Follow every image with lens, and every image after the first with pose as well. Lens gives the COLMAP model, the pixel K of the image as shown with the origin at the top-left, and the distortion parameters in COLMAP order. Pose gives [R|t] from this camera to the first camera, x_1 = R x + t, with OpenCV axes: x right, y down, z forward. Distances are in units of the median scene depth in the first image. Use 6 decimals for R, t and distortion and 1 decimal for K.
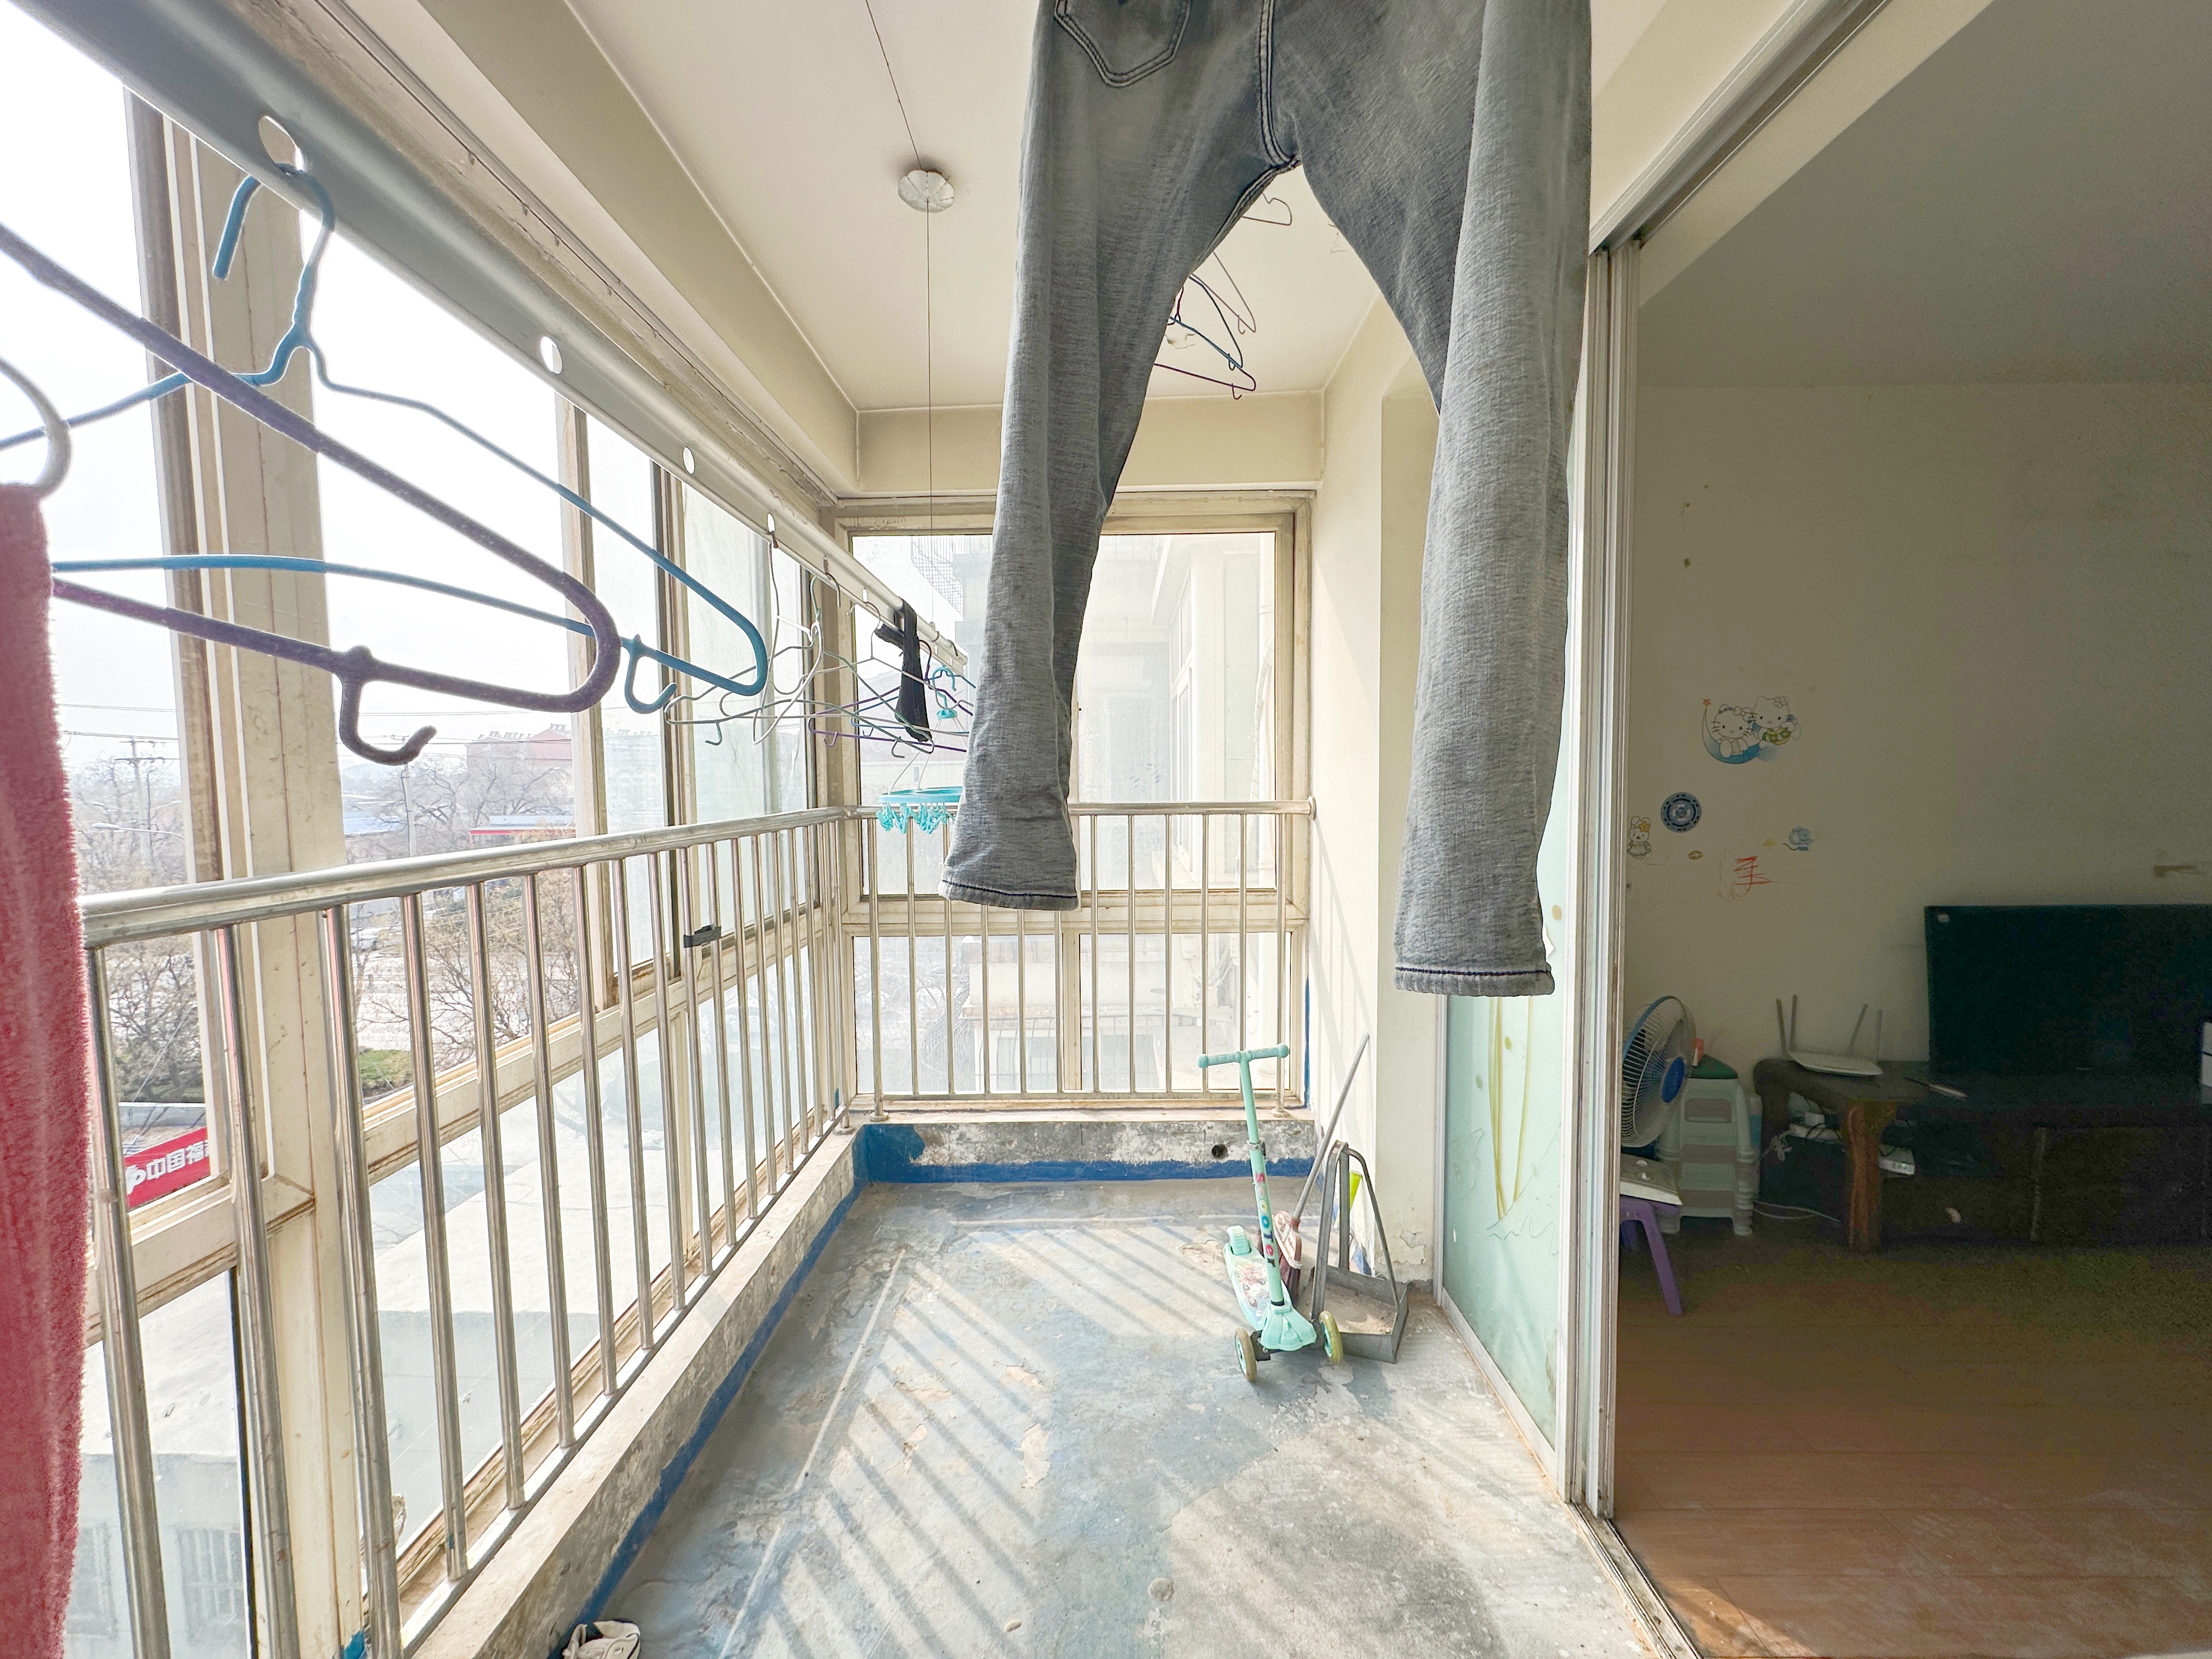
lens RADIAL K [[887.4, 0, 1110.1], [0, 887.4, 828.8], [0, 0, 1]] dist [-0.009628, 0.000145]
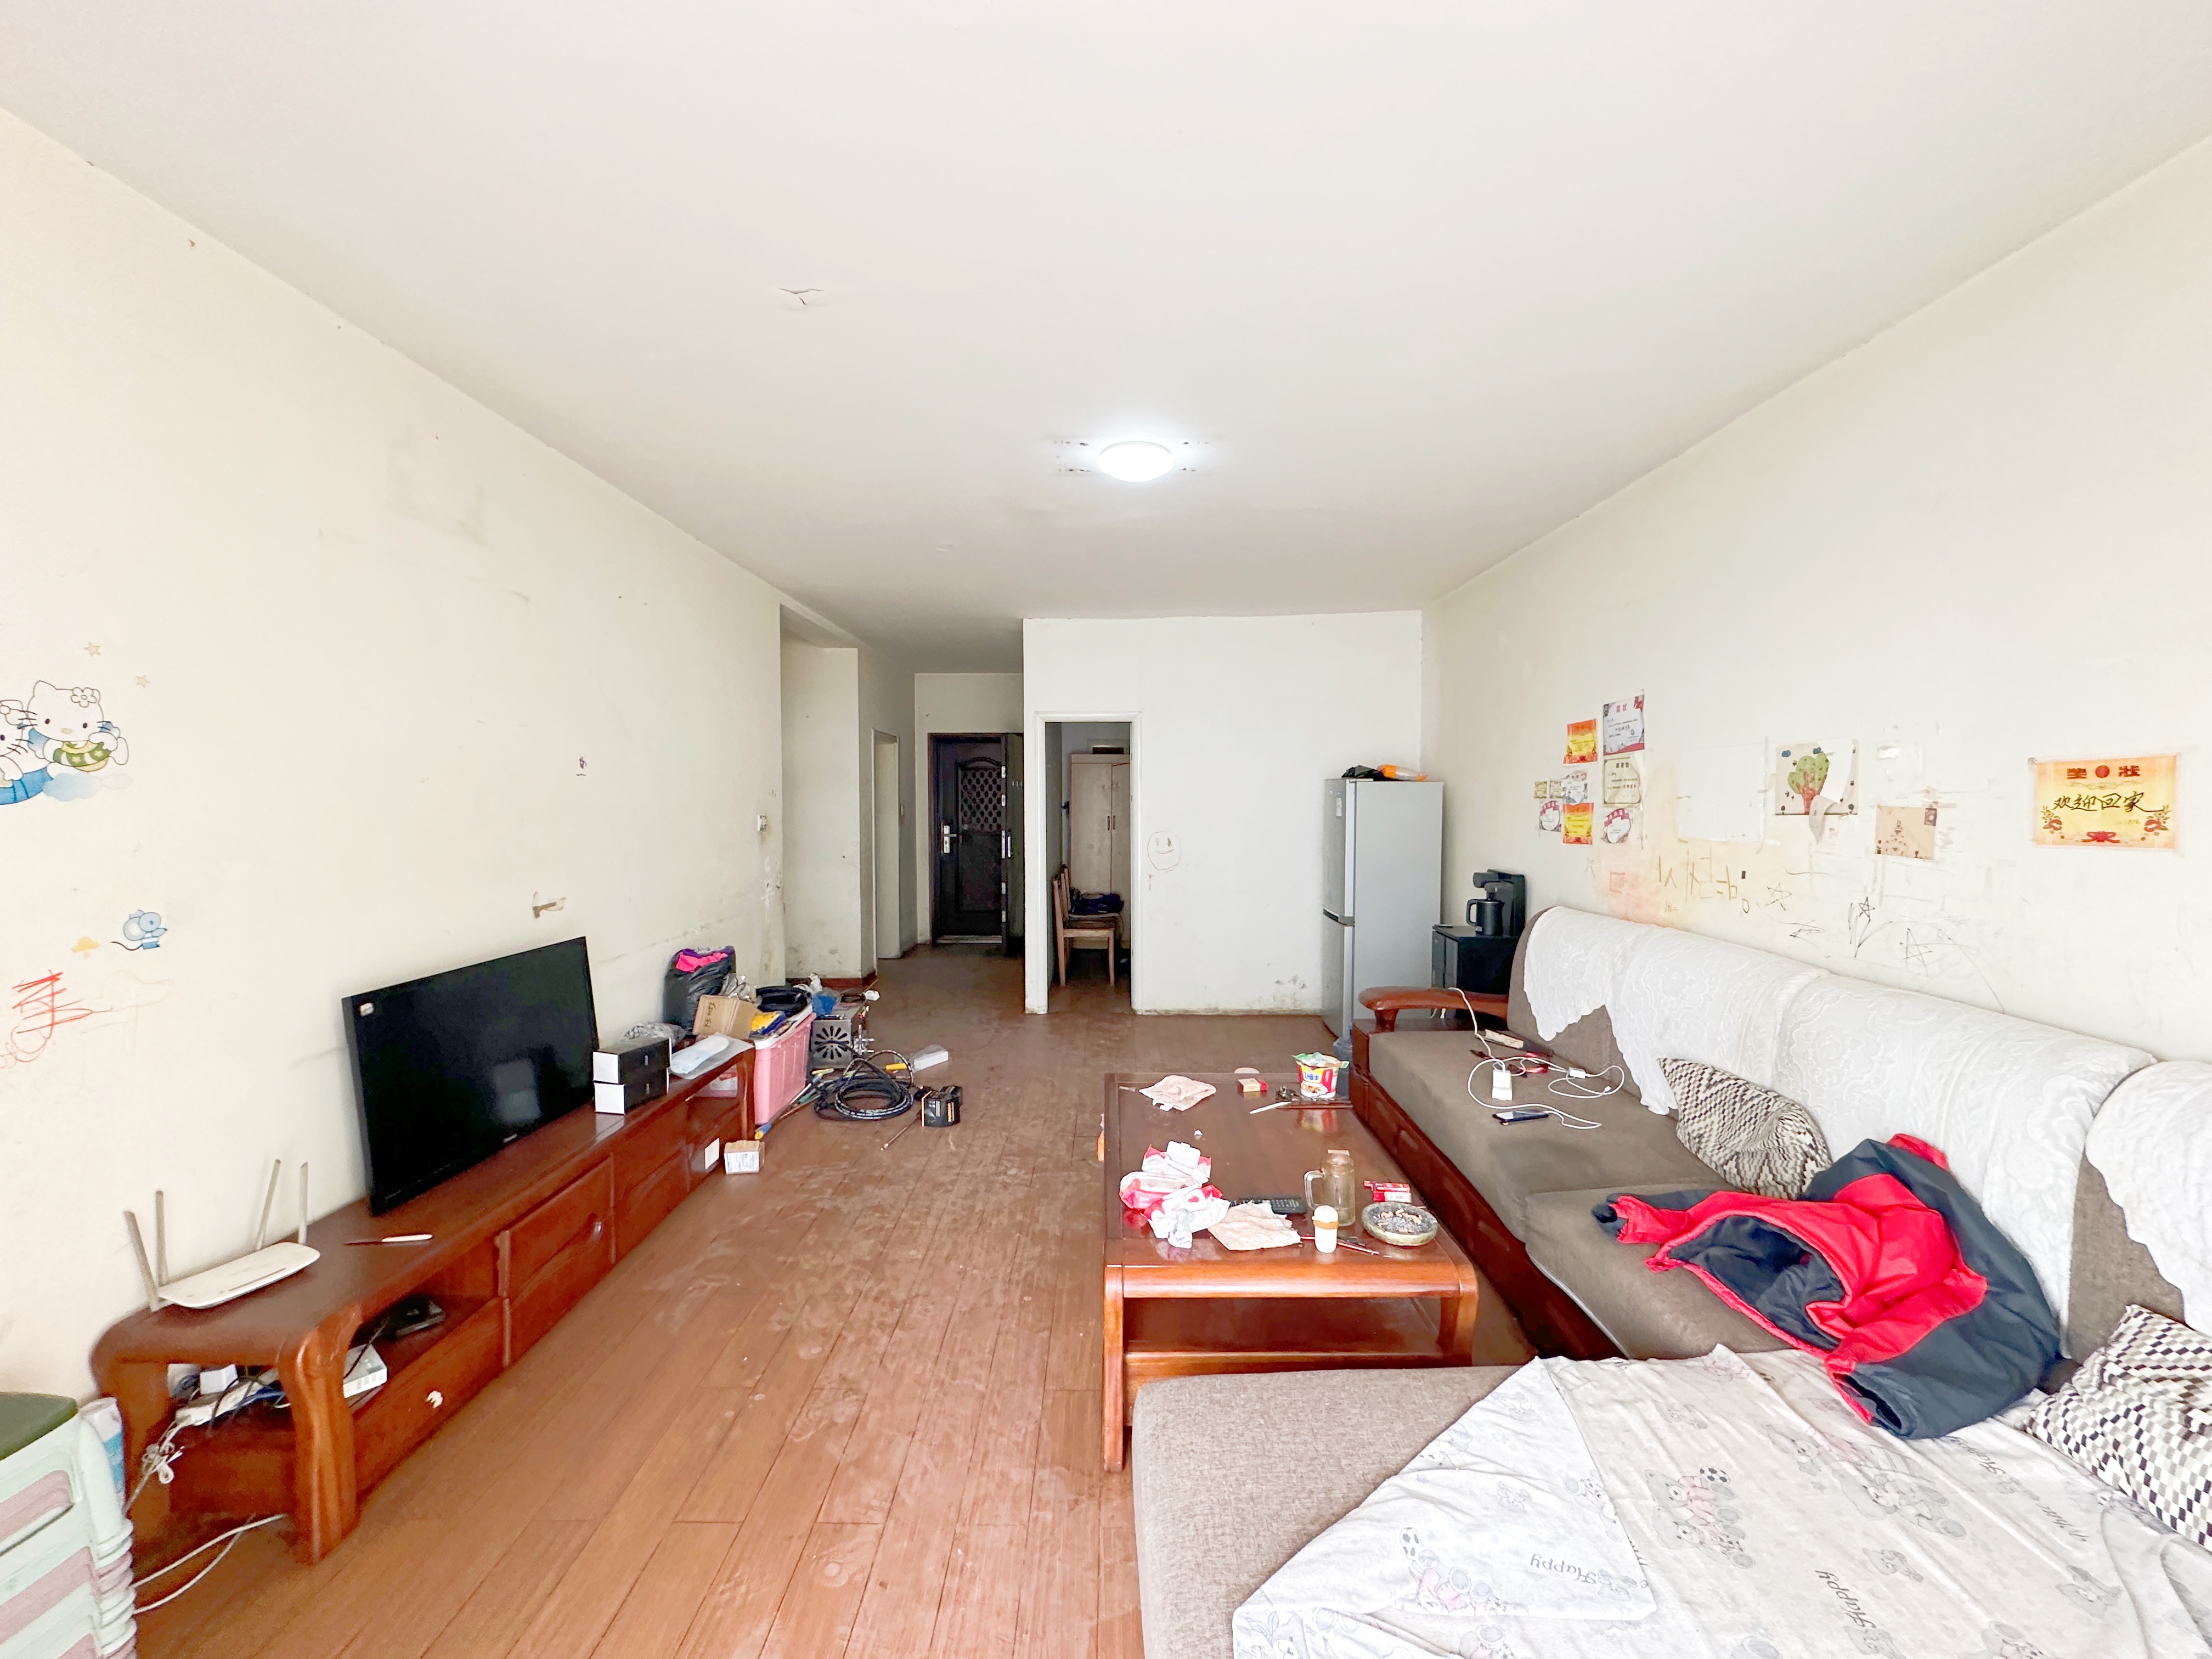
lens RADIAL K [[887.4, 0, 1111.2], [0, 887.4, 822.0], [0, 0, 1]] dist [-0.009628, 0.000145]
pose [[0.000383, -0.018572, 0.999827, 0.192565], [0.072685, 0.997183, 0.018495, -0.025204], [-0.997355, 0.072665, 0.001732, 0.344651]]
